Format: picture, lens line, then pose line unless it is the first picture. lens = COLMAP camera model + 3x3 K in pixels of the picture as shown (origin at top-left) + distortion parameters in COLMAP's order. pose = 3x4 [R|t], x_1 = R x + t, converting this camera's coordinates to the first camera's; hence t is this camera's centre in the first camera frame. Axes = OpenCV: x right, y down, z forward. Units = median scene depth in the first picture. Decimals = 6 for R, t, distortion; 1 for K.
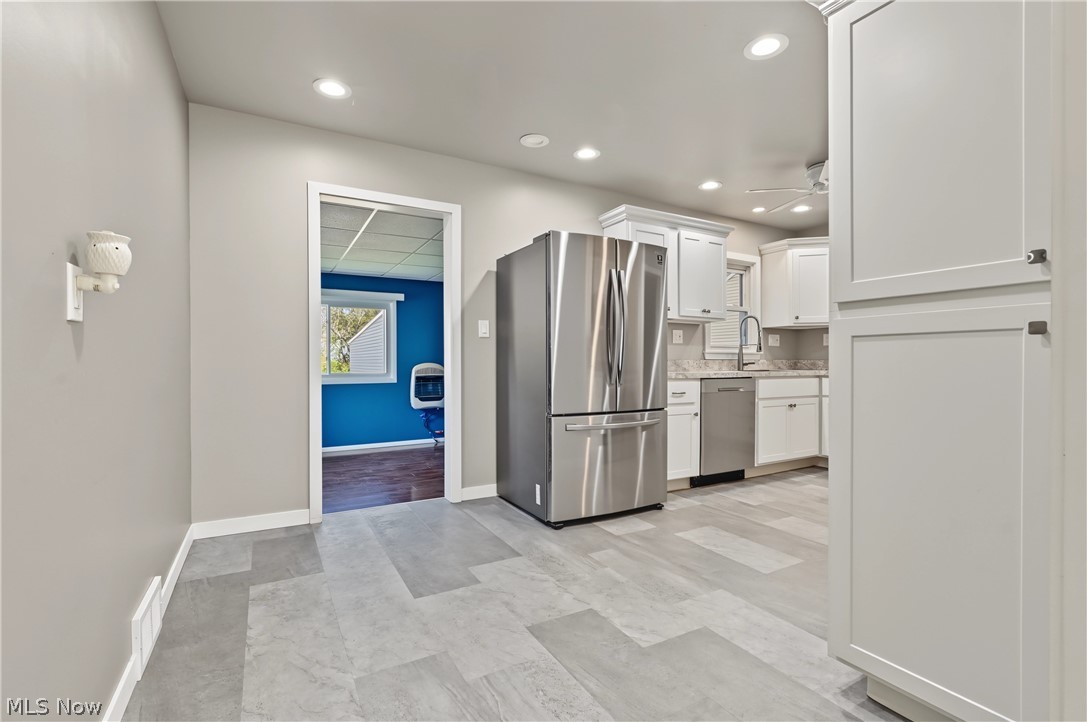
lens RADIAL K [[490.4, 0, 543.5], [0, 490.4, 361.0], [0, 0, 1]] dist [-0.009521, -0.000035]
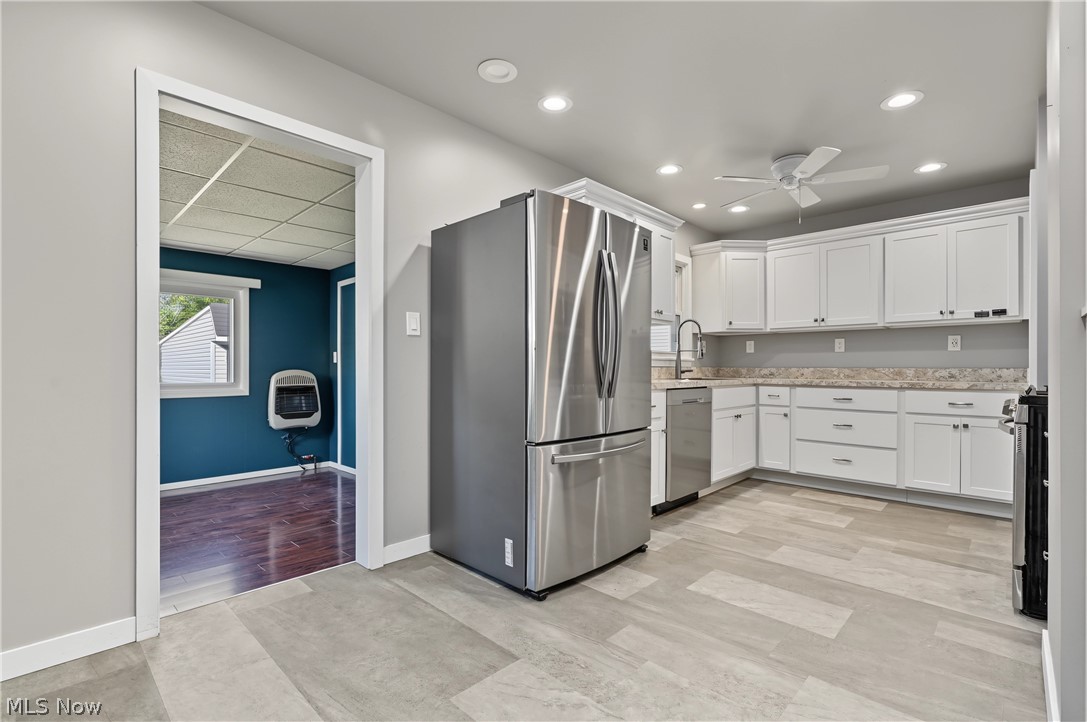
lens RADIAL K [[496.7, 0, 542.5], [0, 496.7, 364.9], [0, 0, 1]] dist [-0.008026, -0.000037]
pose [[0.958572, 0.004234, 0.284820, -0.150277], [-0.003120, 0.999986, -0.004365, -0.002232], [-0.284834, 0.003295, 0.958571, 0.241146]]
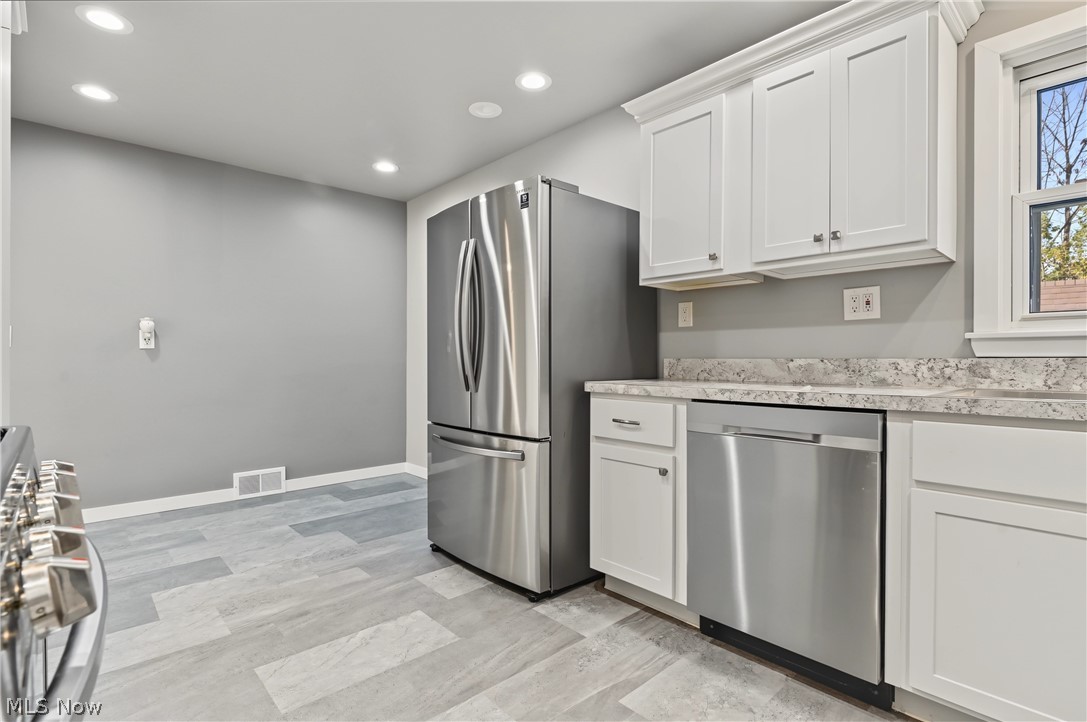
lens RADIAL K [[524.1, 0, 542.0], [0, 524.1, 364.4], [0, 0, 1]] dist [-0.001260, 0.000039]
pose [[0.224196, 0.002532, -0.974541, 0.838862], [0.001104, 0.999995, 0.002852, 0.000632], [0.974544, -0.001716, 0.224192, 0.813608]]
